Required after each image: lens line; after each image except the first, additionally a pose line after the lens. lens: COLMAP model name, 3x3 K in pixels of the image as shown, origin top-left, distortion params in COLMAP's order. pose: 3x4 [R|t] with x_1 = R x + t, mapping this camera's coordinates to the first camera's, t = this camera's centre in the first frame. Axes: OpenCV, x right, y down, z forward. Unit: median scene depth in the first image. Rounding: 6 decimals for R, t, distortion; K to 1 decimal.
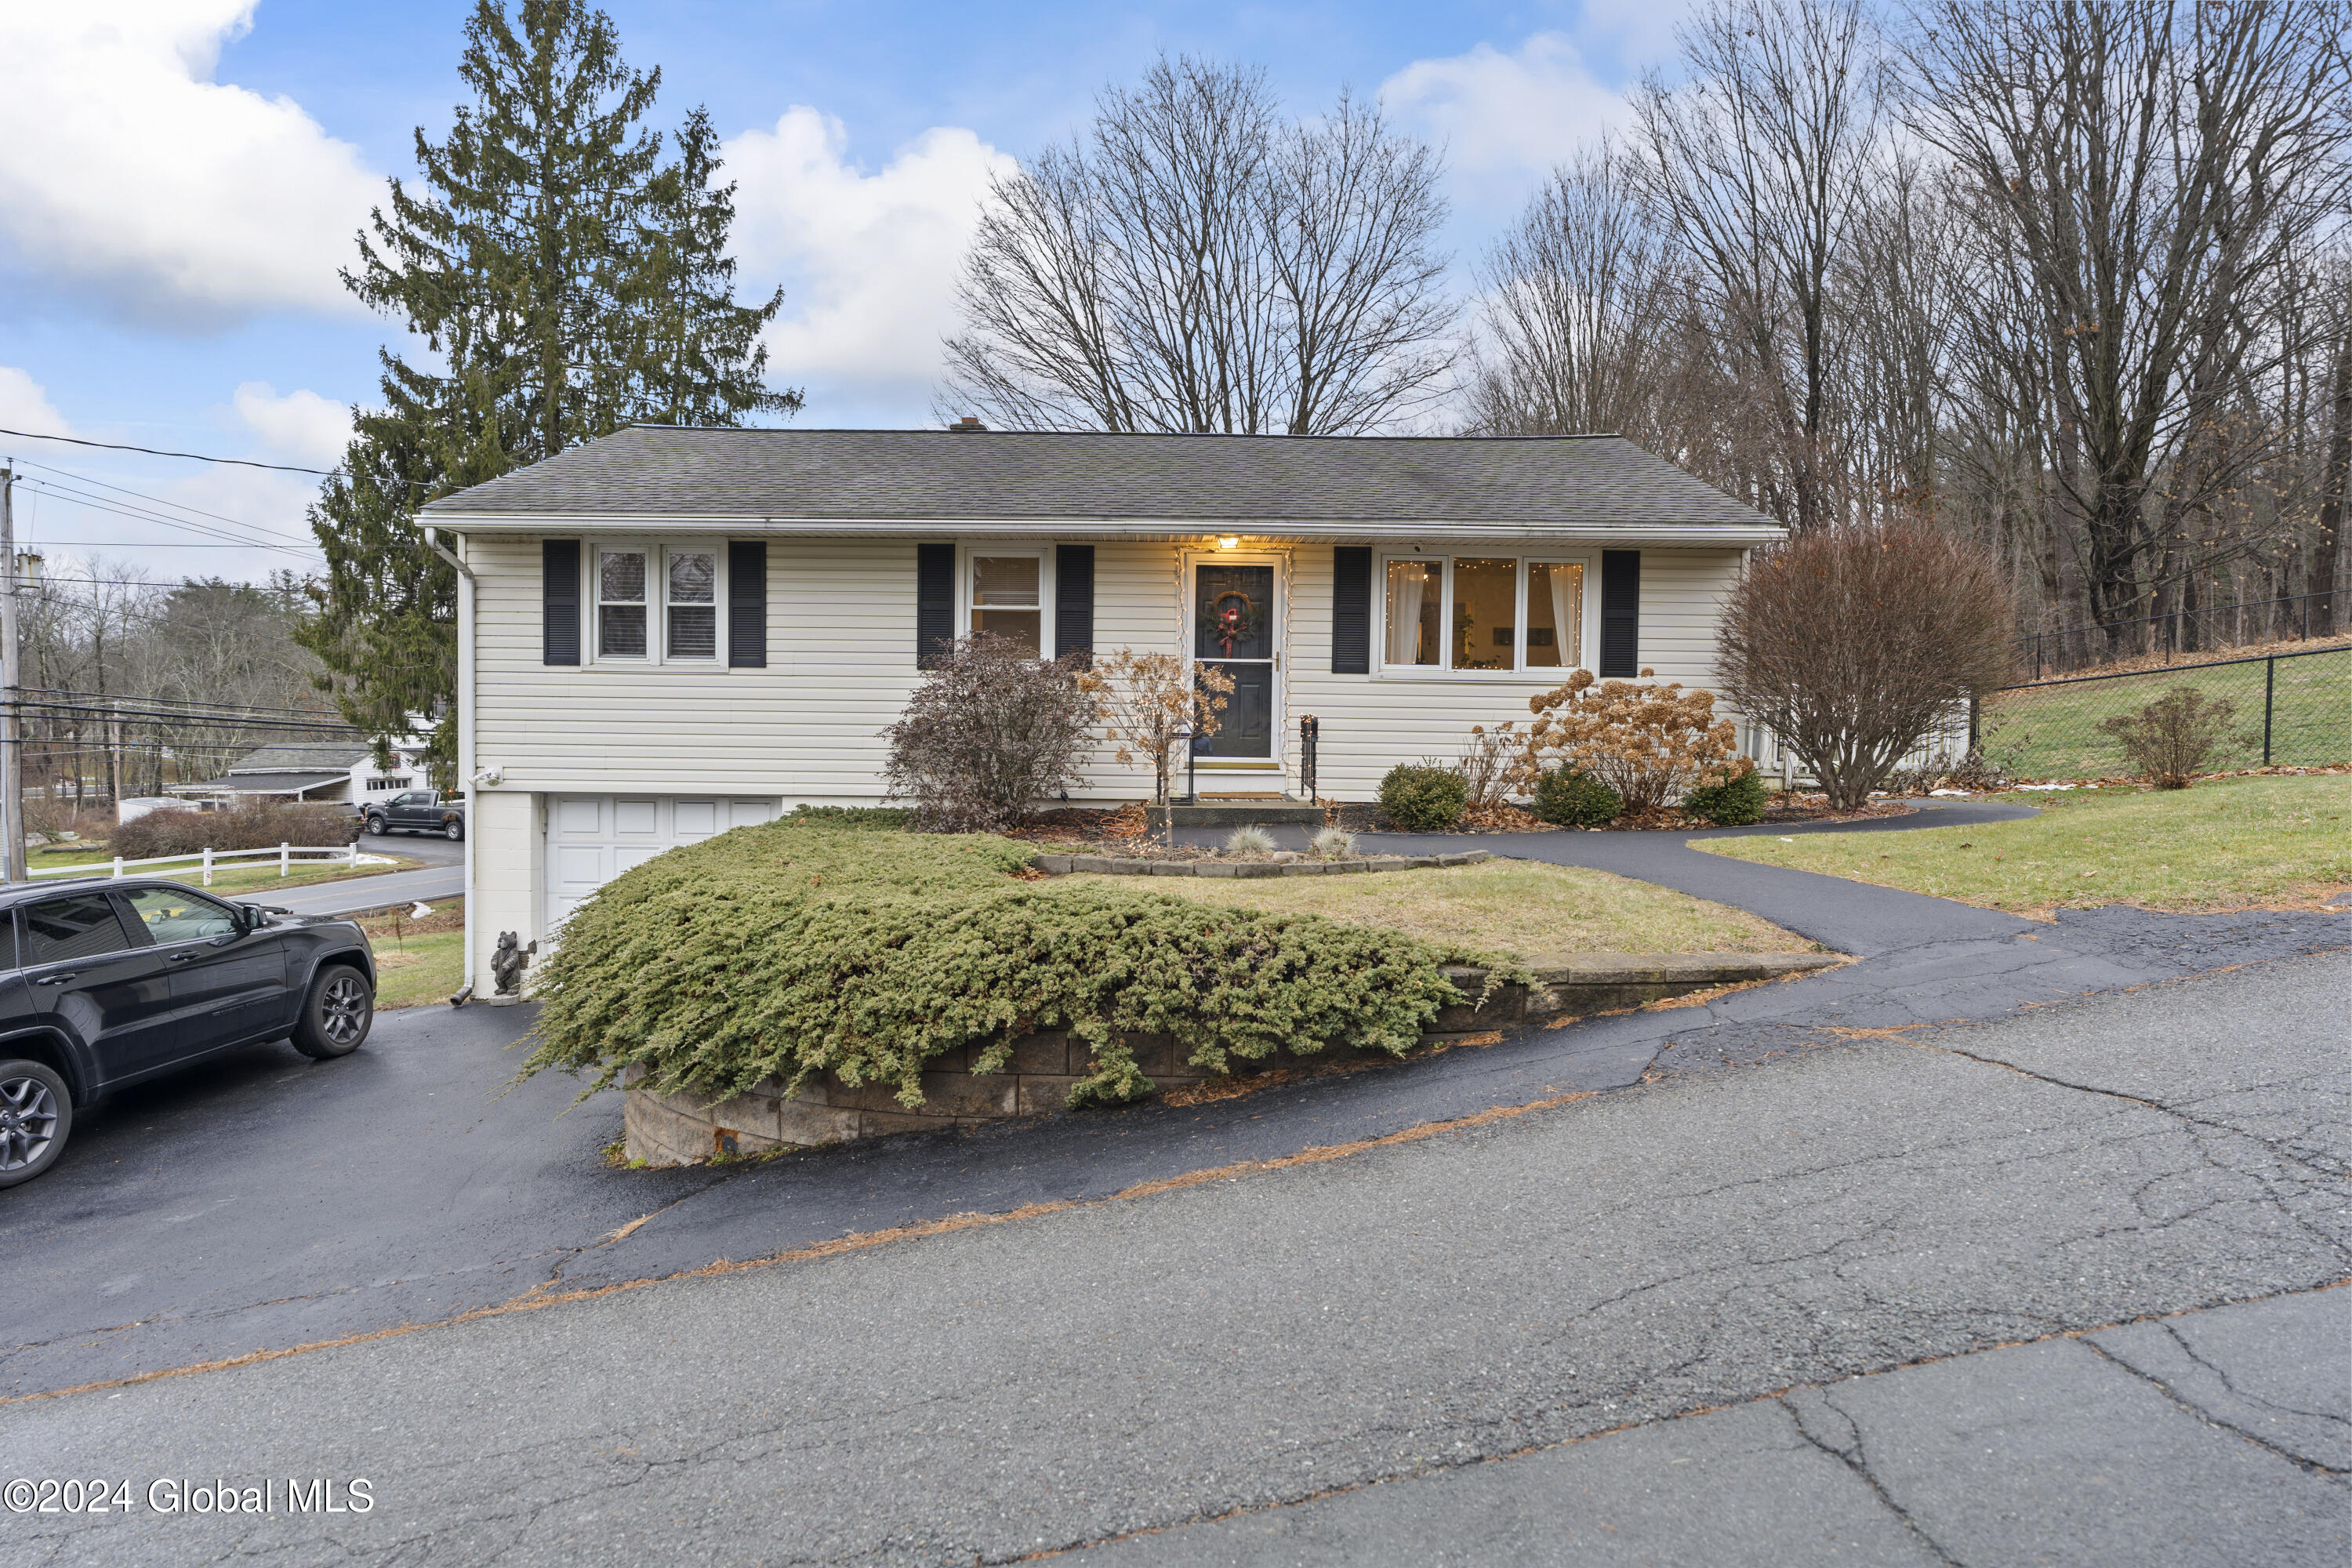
lens RADIAL K [[1230.0, 0, 1176.2], [0, 1230.0, 778.5], [0, 0, 1]] dist [0.003692, -0.000574]
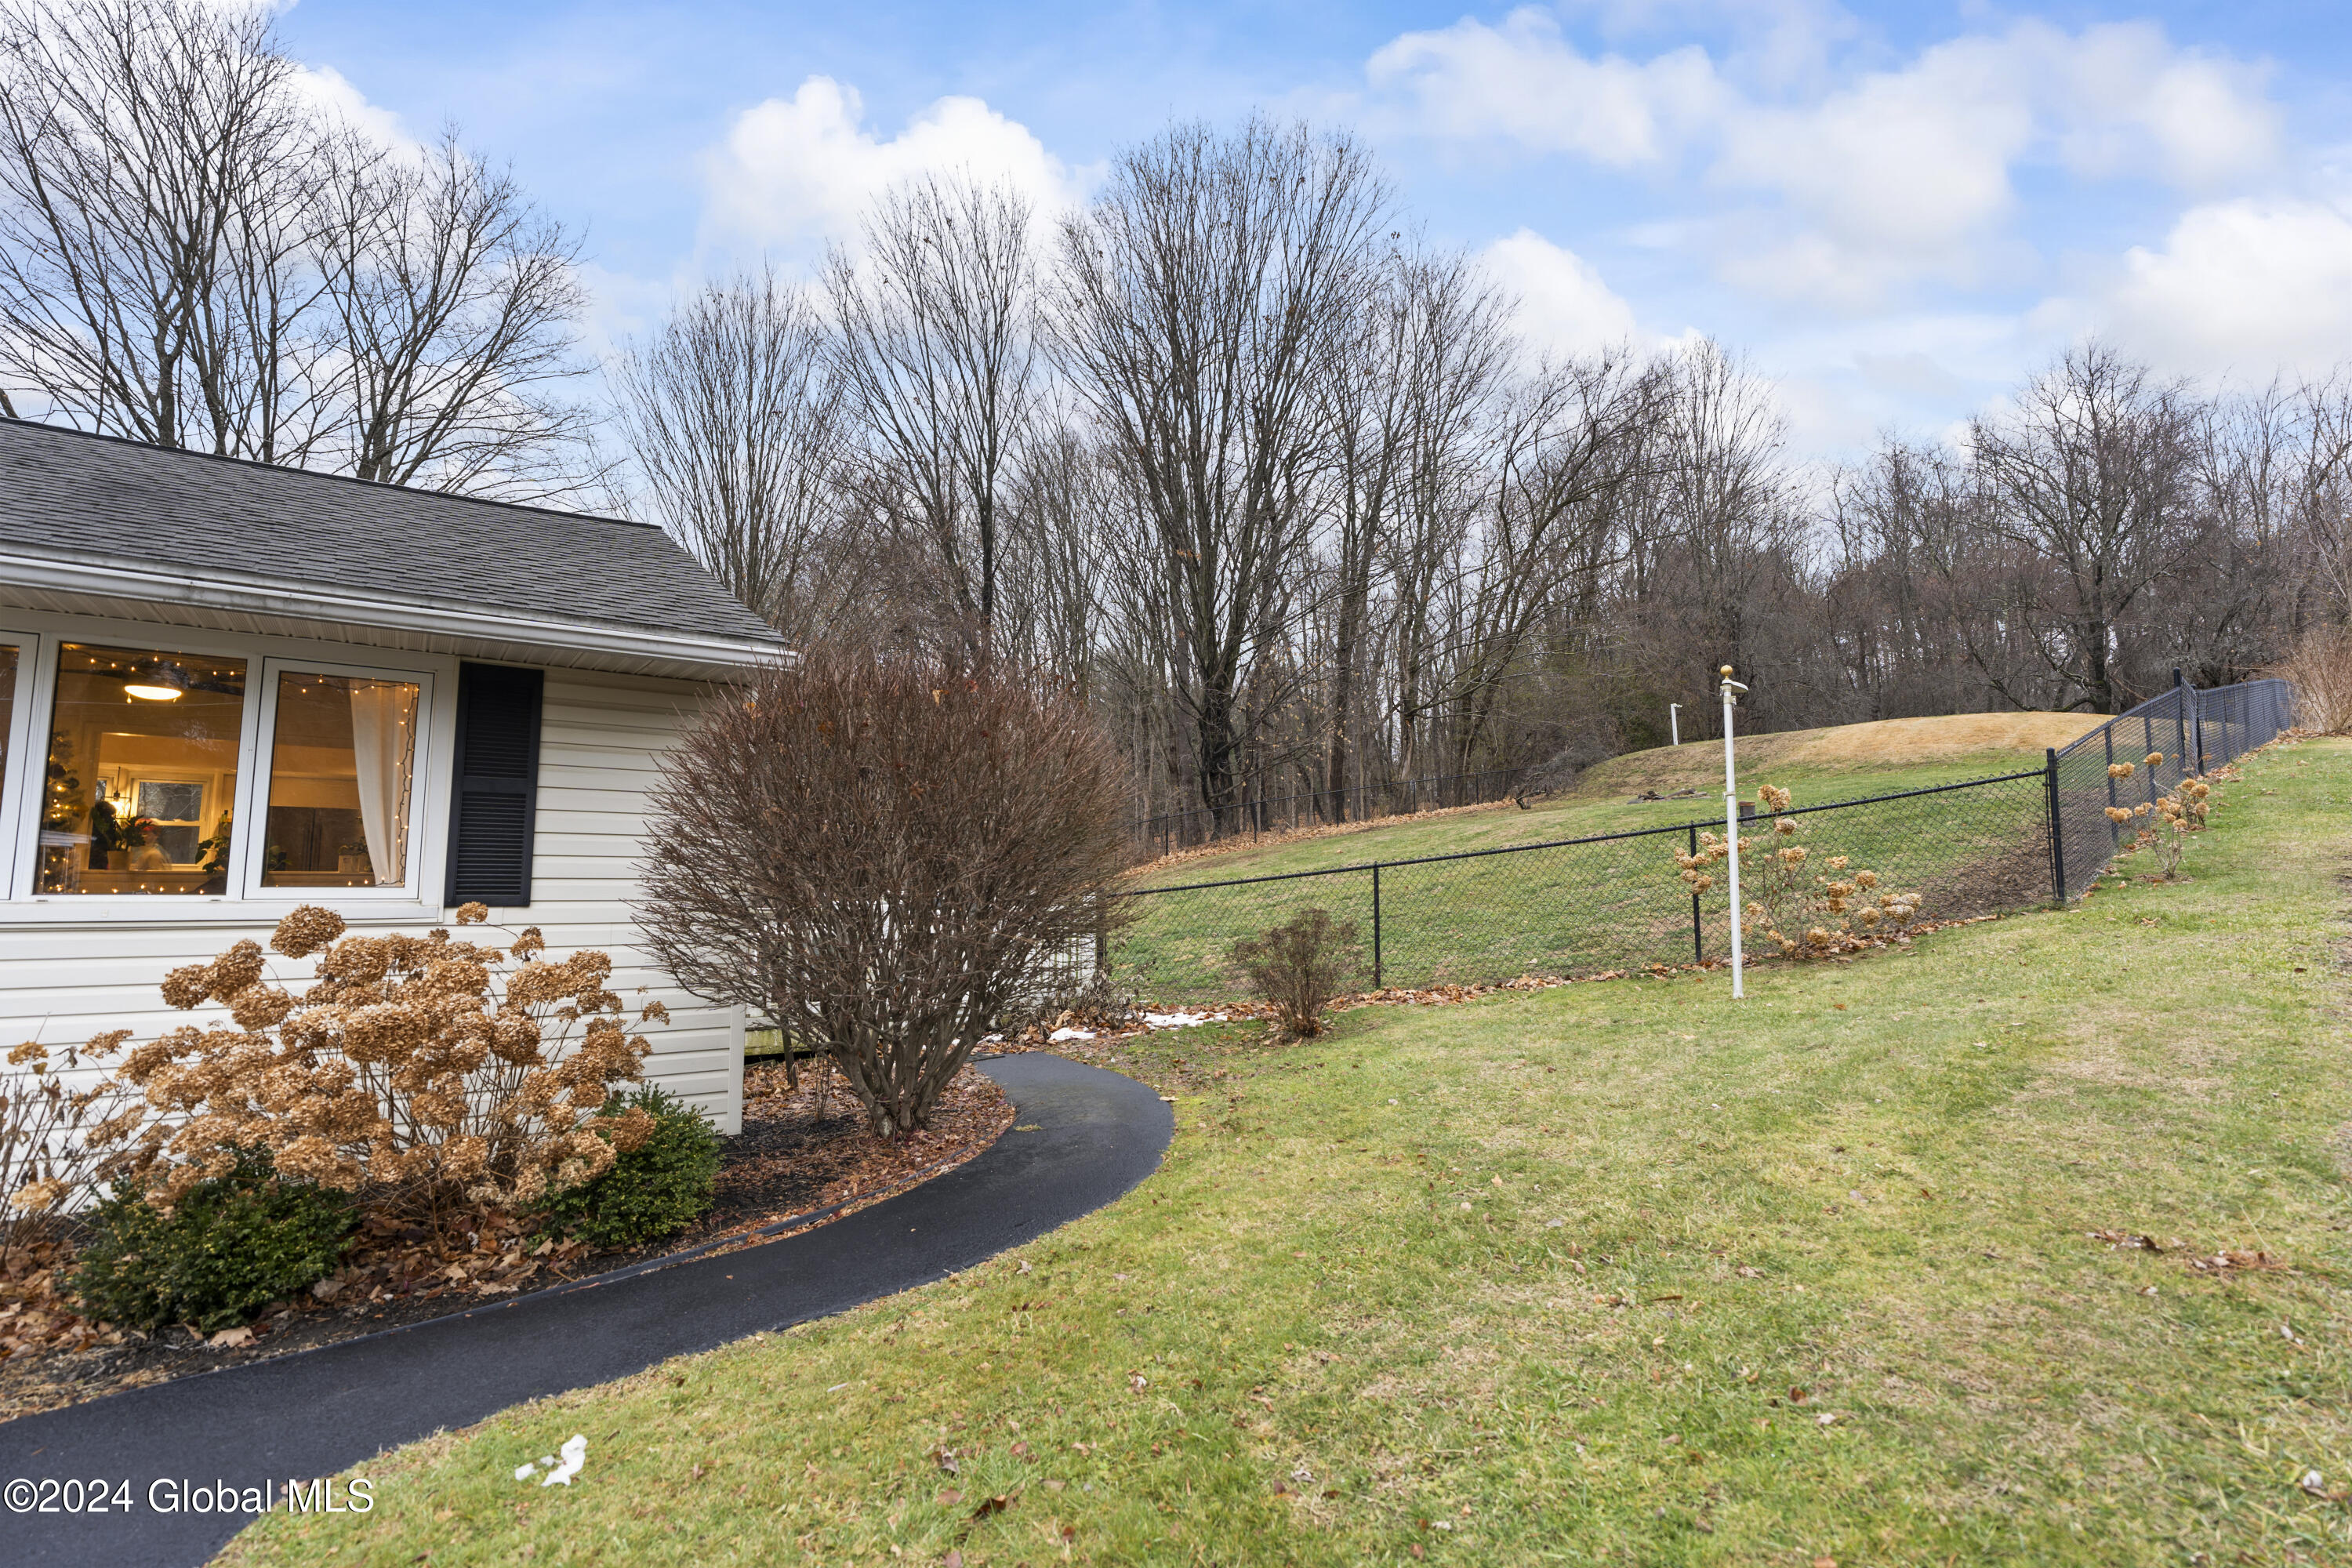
lens RADIAL K [[1061.8, 0, 1180.8], [0, 1061.8, 785.2], [0, 0, 1]] dist [-0.002653, -0.000114]
pose [[0.814074, 0.043995, 0.579092, 0.333881], [0.028150, 0.992965, -0.115011, -0.073476], [-0.580078, 0.109929, 0.807109, 0.467485]]
